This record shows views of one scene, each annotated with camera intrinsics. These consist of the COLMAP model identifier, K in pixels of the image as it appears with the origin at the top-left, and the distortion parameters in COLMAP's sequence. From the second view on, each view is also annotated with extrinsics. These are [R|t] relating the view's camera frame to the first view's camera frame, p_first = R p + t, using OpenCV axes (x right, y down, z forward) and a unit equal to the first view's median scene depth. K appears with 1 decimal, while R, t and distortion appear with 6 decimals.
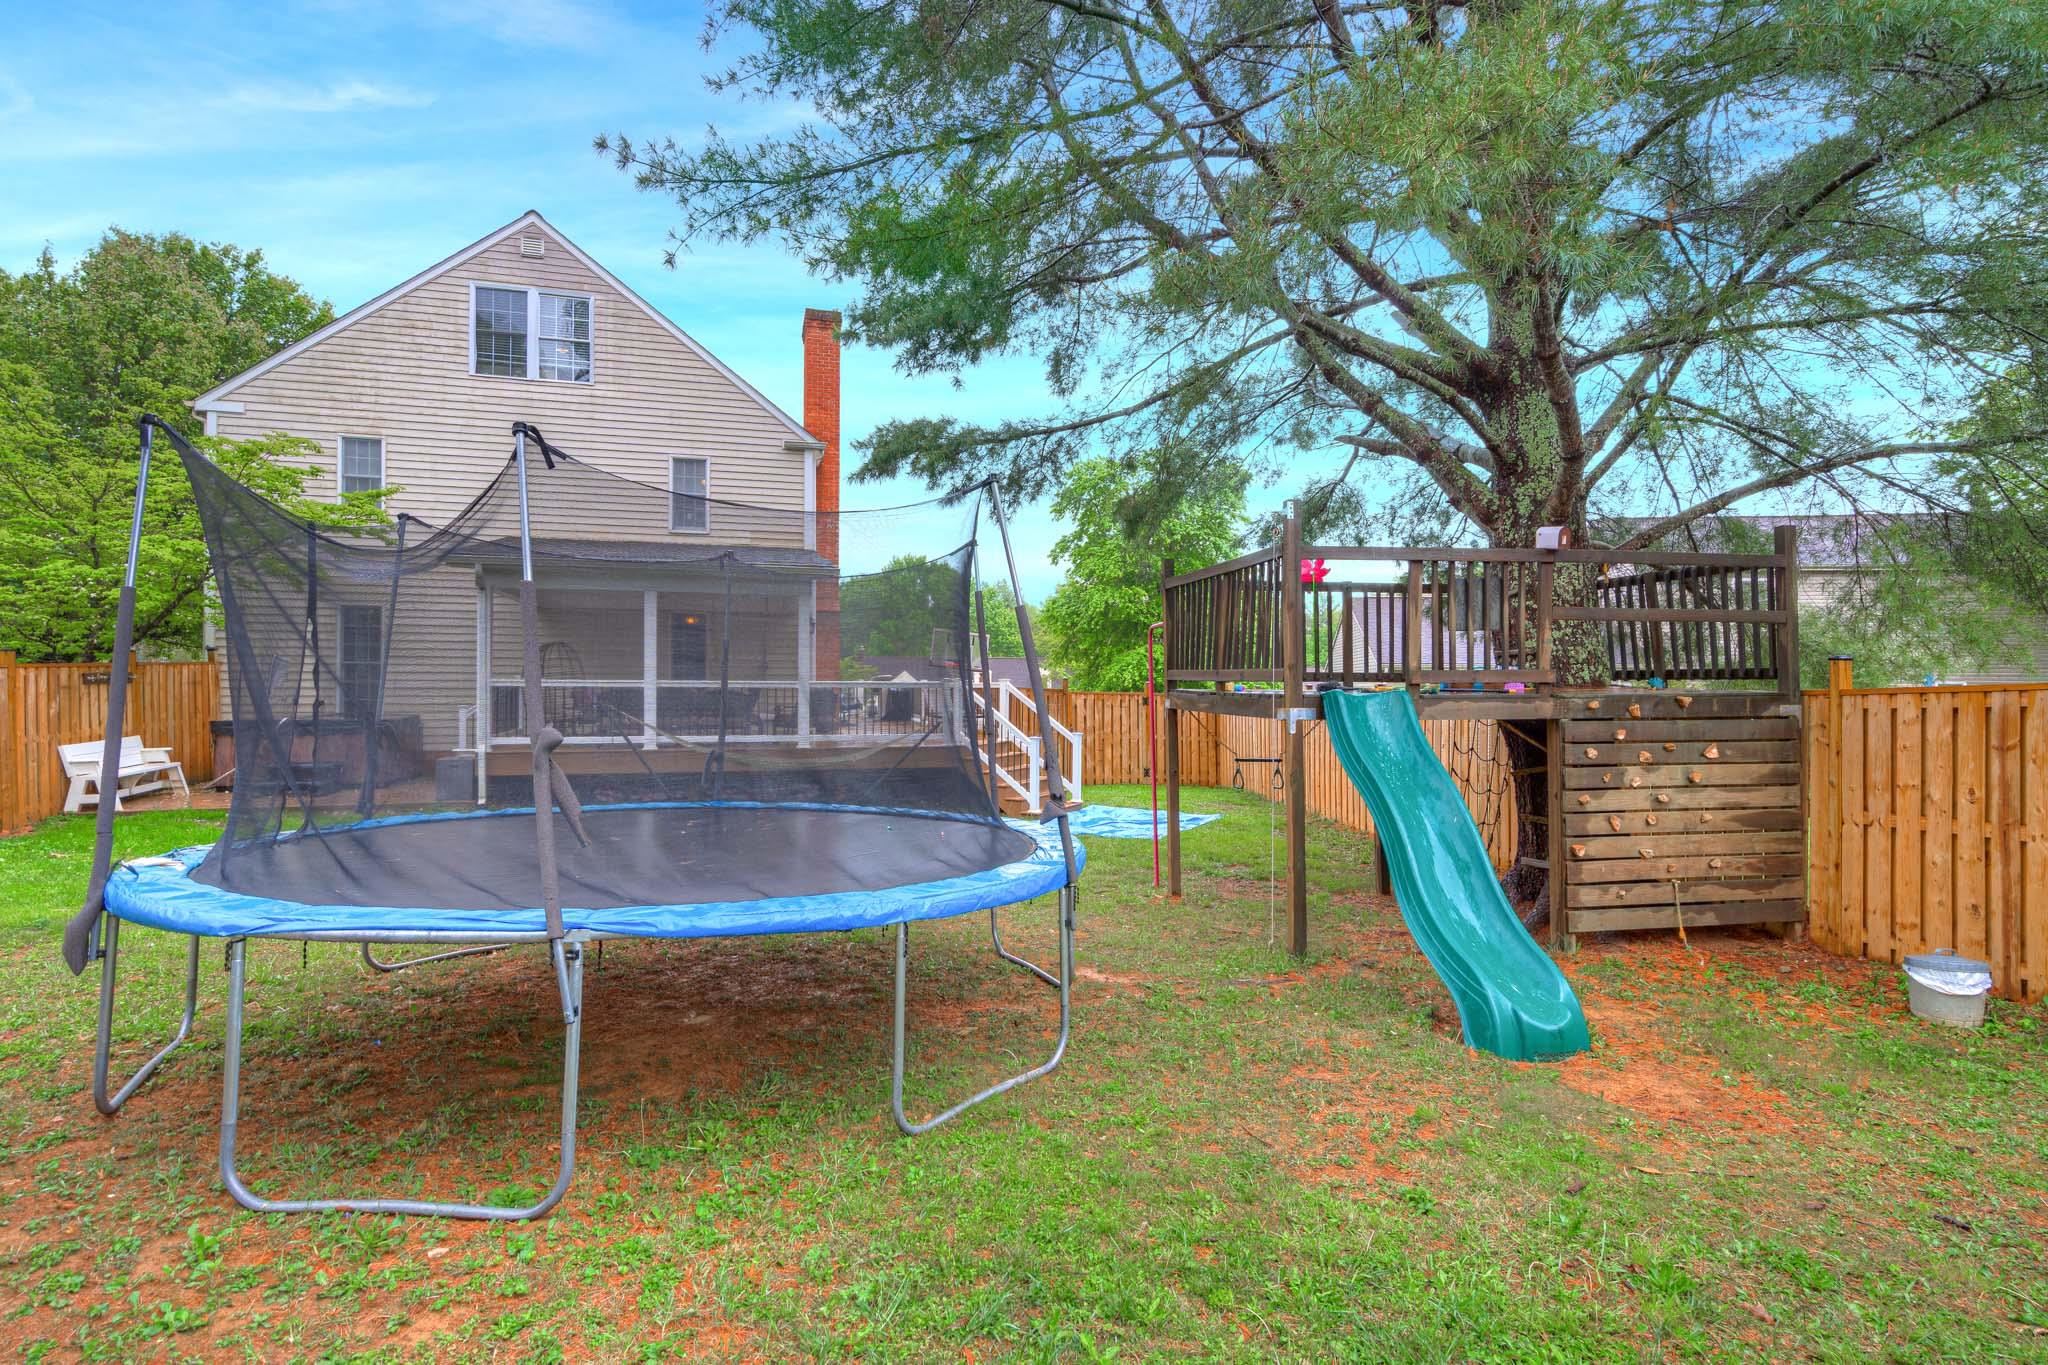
lens RADIAL K [[977.9, 0, 1011.0], [0, 977.9, 687.1], [0, 0, 1]] dist [0.004171, -0.000388]
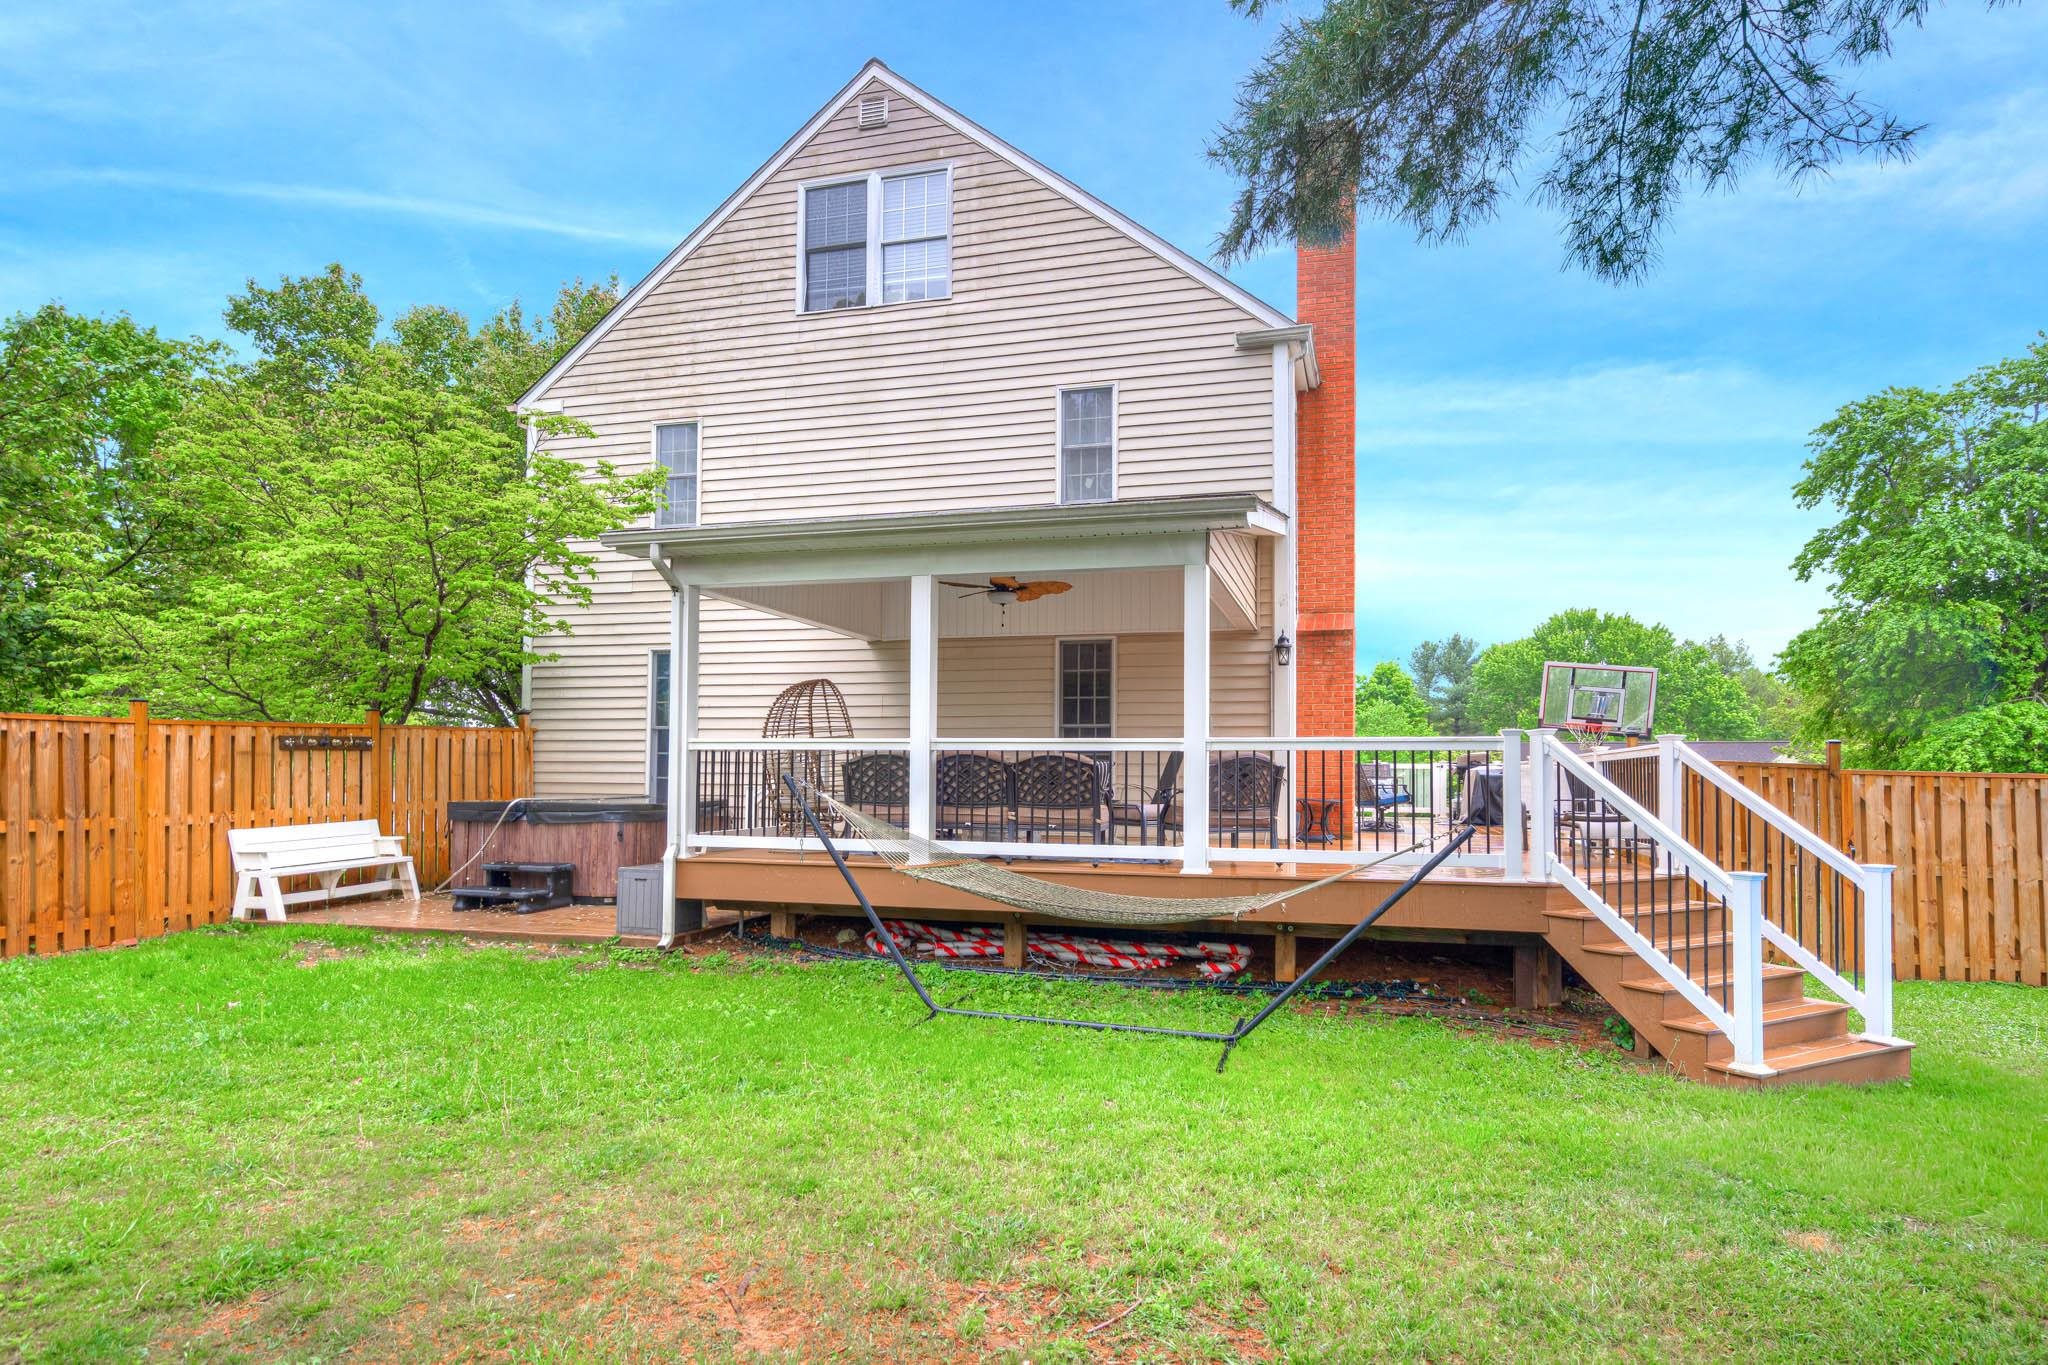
lens RADIAL K [[1120.9, 0, 1062.9], [0, 1120.9, 749.9], [0, 0, 1]] dist [0.005536, 0.001983]
pose [[0.857643, -0.011810, -0.514110, 0.020062], [-0.004494, 0.999526, -0.030457, 0.016018], [0.514226, 0.028432, 0.857183, 0.433338]]
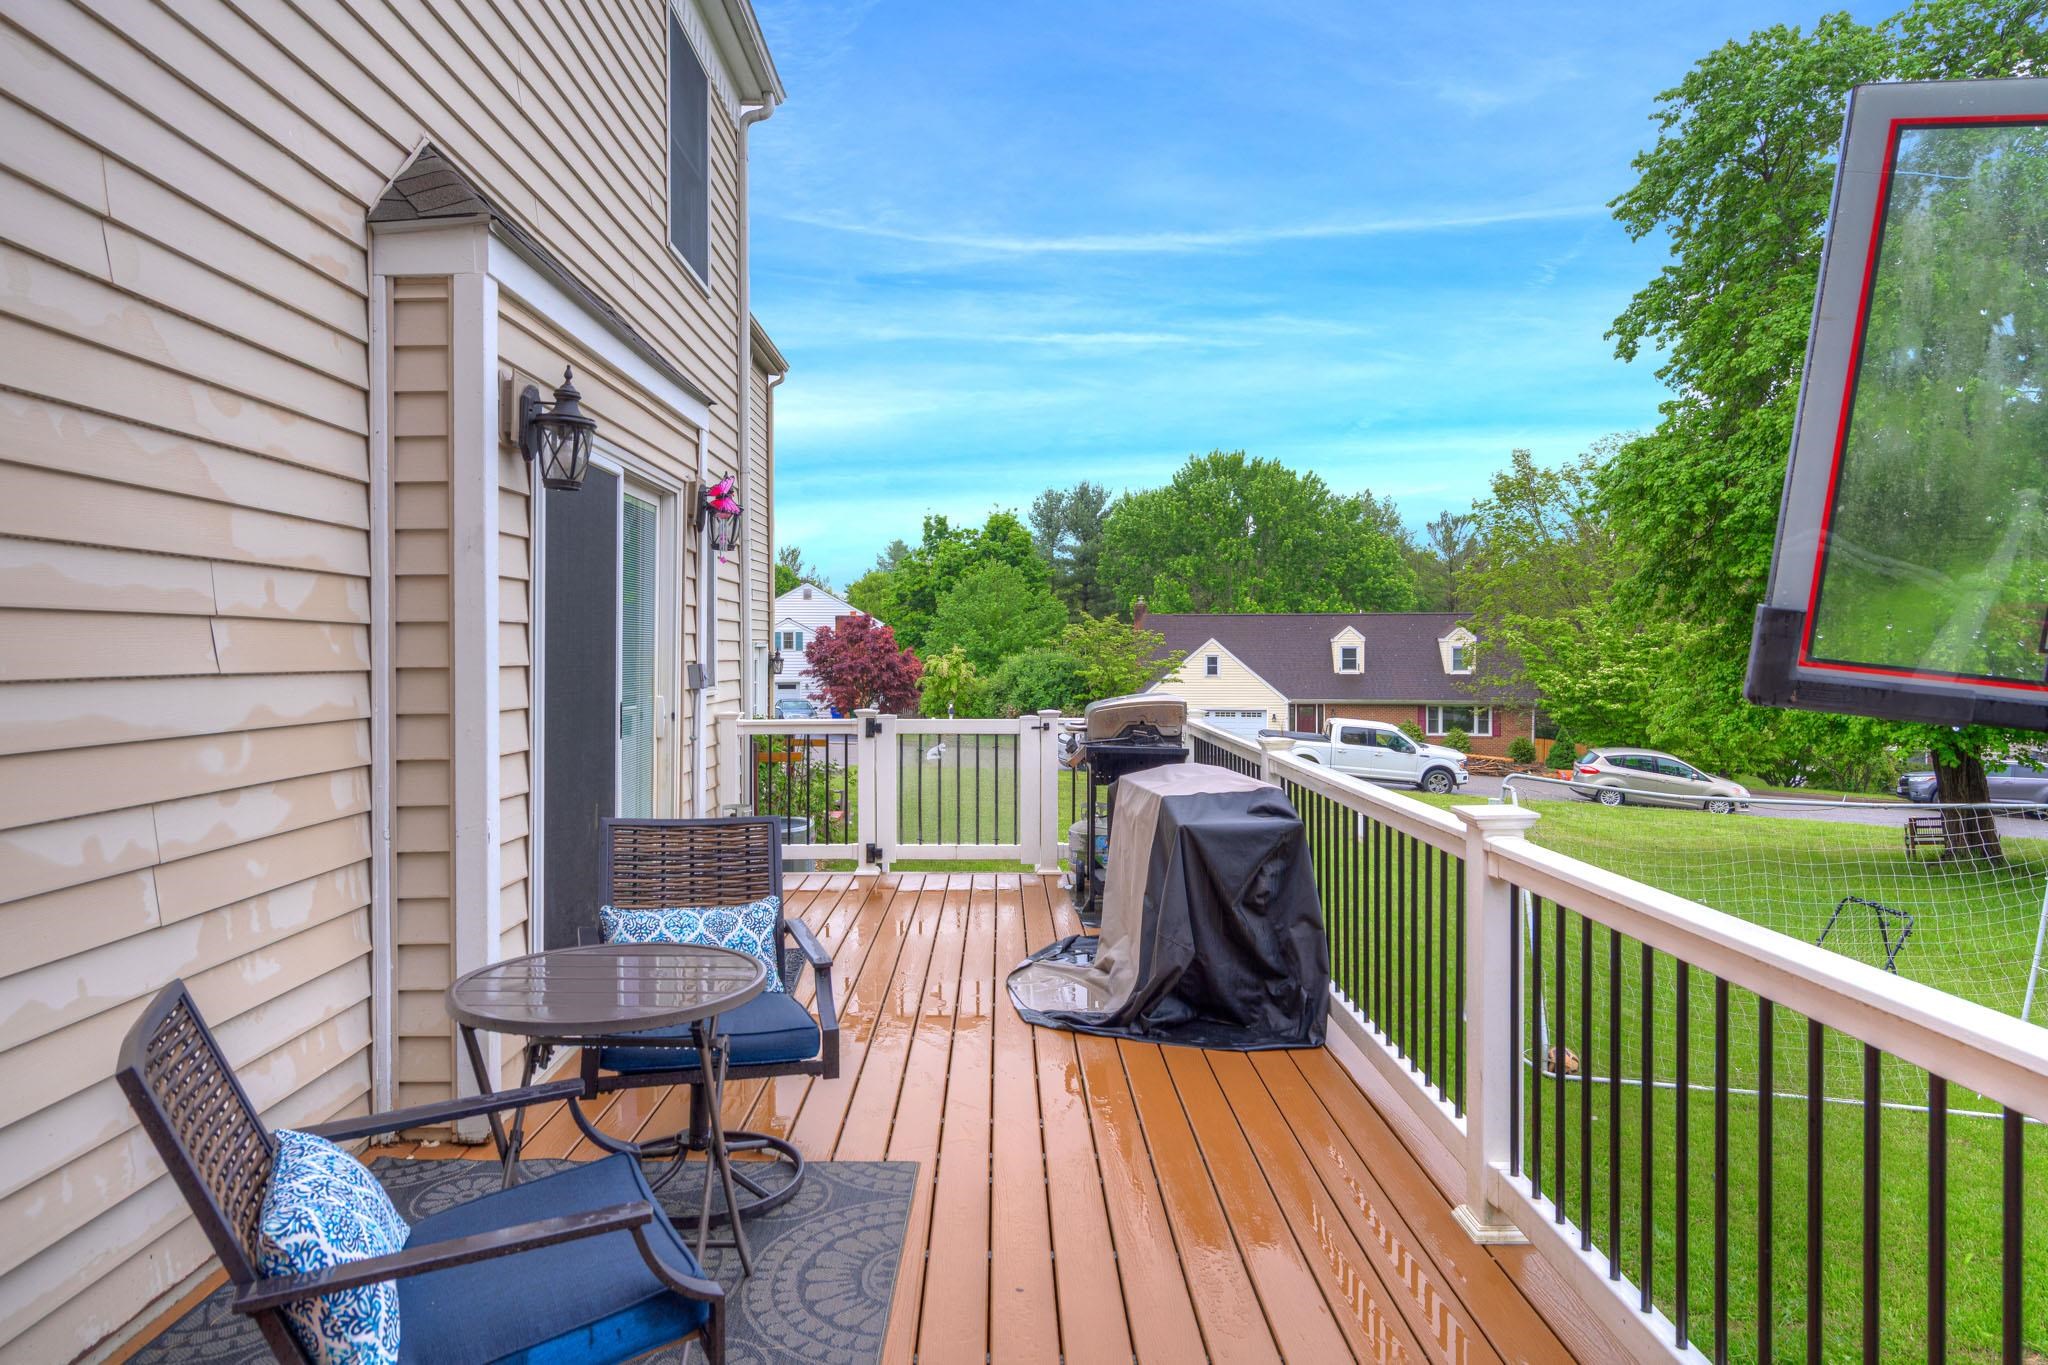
lens RADIAL K [[1285.3, 0, 1017.3], [0, 1285.3, 669.8], [0, 0, 1]] dist [-0.004721, -0.001131]
pose [[0.967743, -0.006525, -0.251855, -0.162075], [0.009137, 0.999916, 0.009202, -0.032734], [0.251774, -0.011206, 0.967721, 1.282086]]
